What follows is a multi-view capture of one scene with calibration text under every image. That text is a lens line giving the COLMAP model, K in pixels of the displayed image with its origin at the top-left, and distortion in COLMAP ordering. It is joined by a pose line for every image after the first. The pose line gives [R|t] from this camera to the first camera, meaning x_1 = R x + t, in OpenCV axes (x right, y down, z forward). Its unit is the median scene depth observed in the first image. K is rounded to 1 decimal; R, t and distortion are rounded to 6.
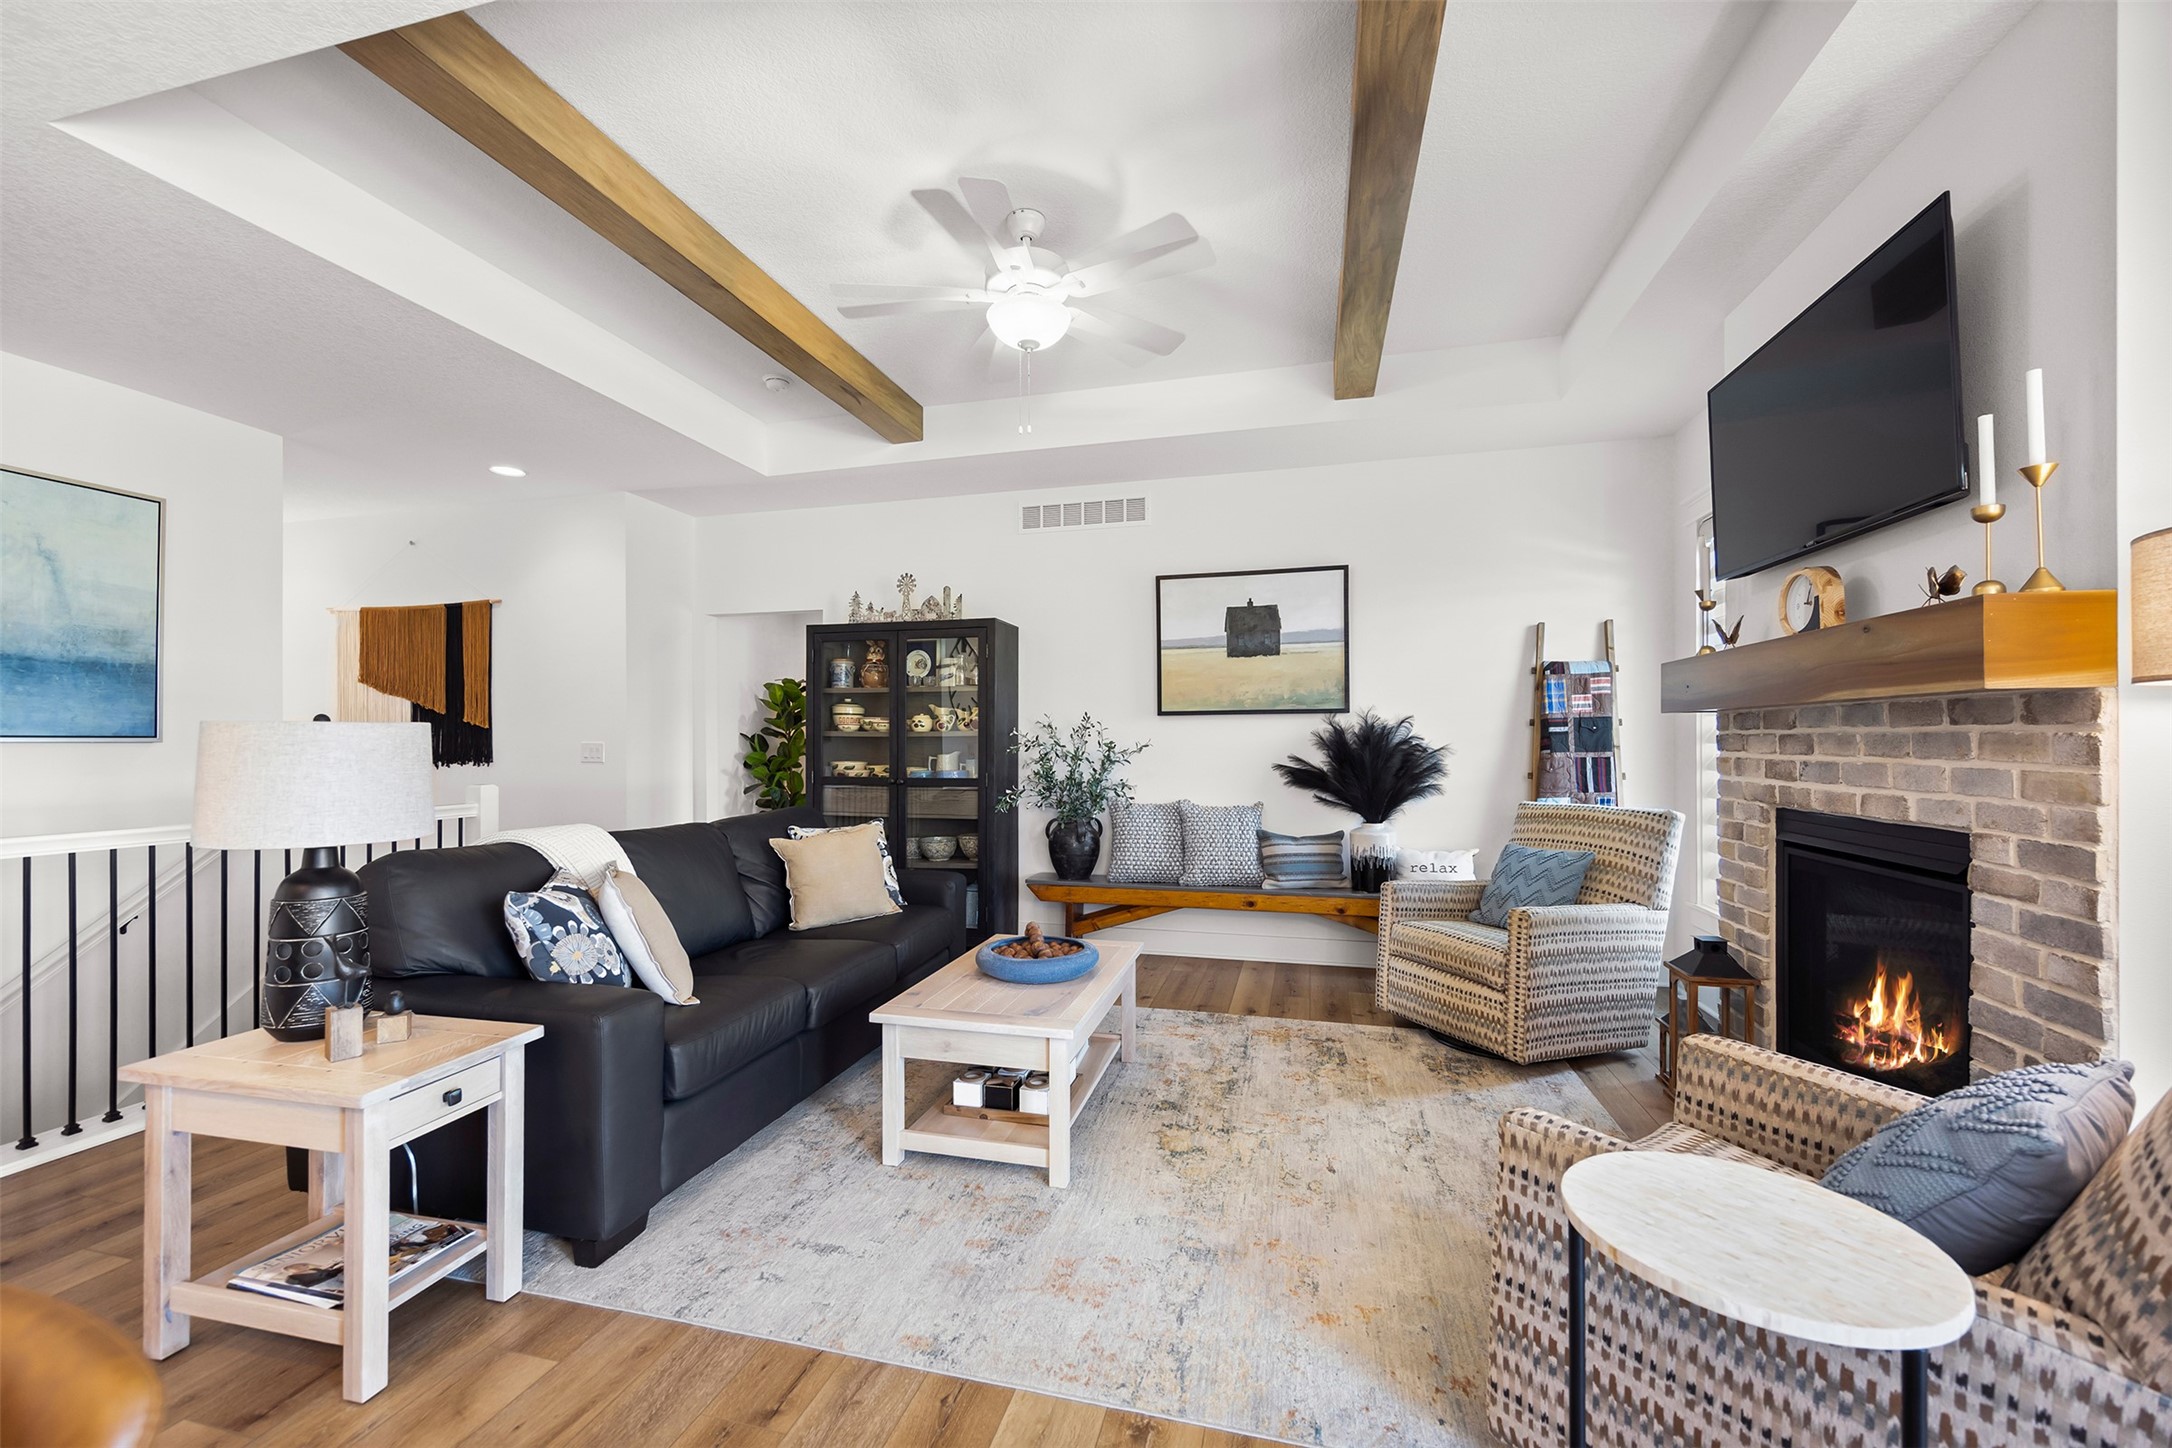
lens RADIAL K [[864.2, 0, 1073.9], [0, 864.2, 761.1], [0, 0, 1]] dist [-0.000648, 0.000047]
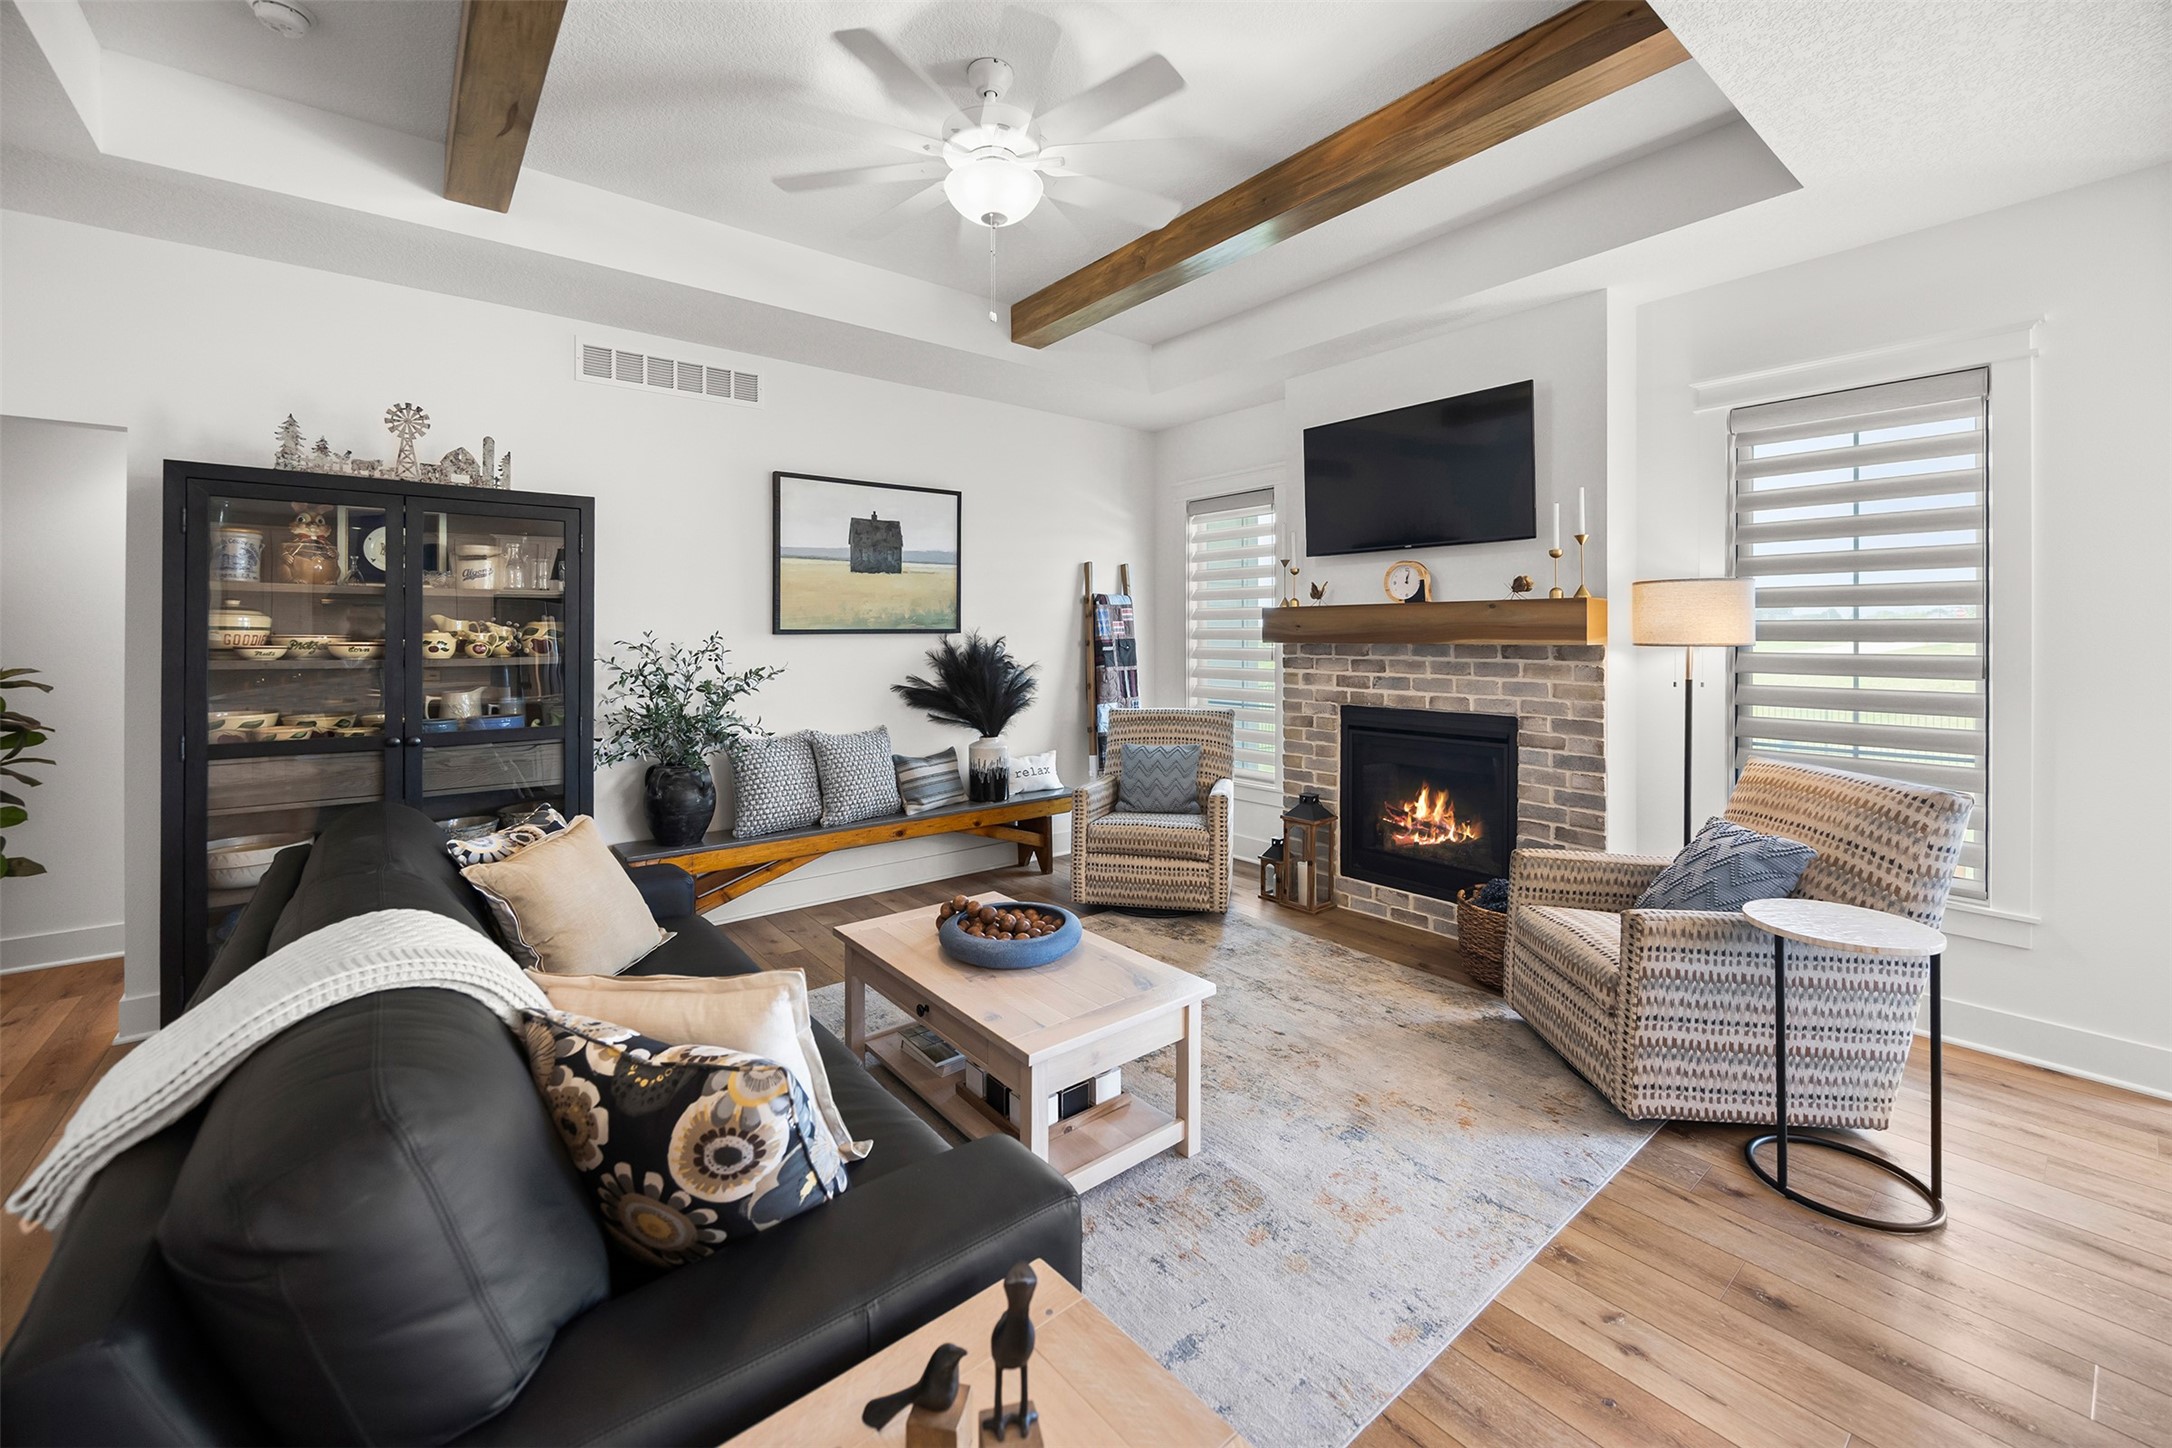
lens RADIAL K [[856.8, 0, 1076.9], [0, 856.8, 653.0], [0, 0, 1]] dist [-0.011025, -0.000005]
pose [[0.594170, -0.015347, 0.804193, -0.436289], [0.019513, 0.999799, 0.004663, -0.034657], [-0.804103, 0.012921, 0.594350, 0.276848]]
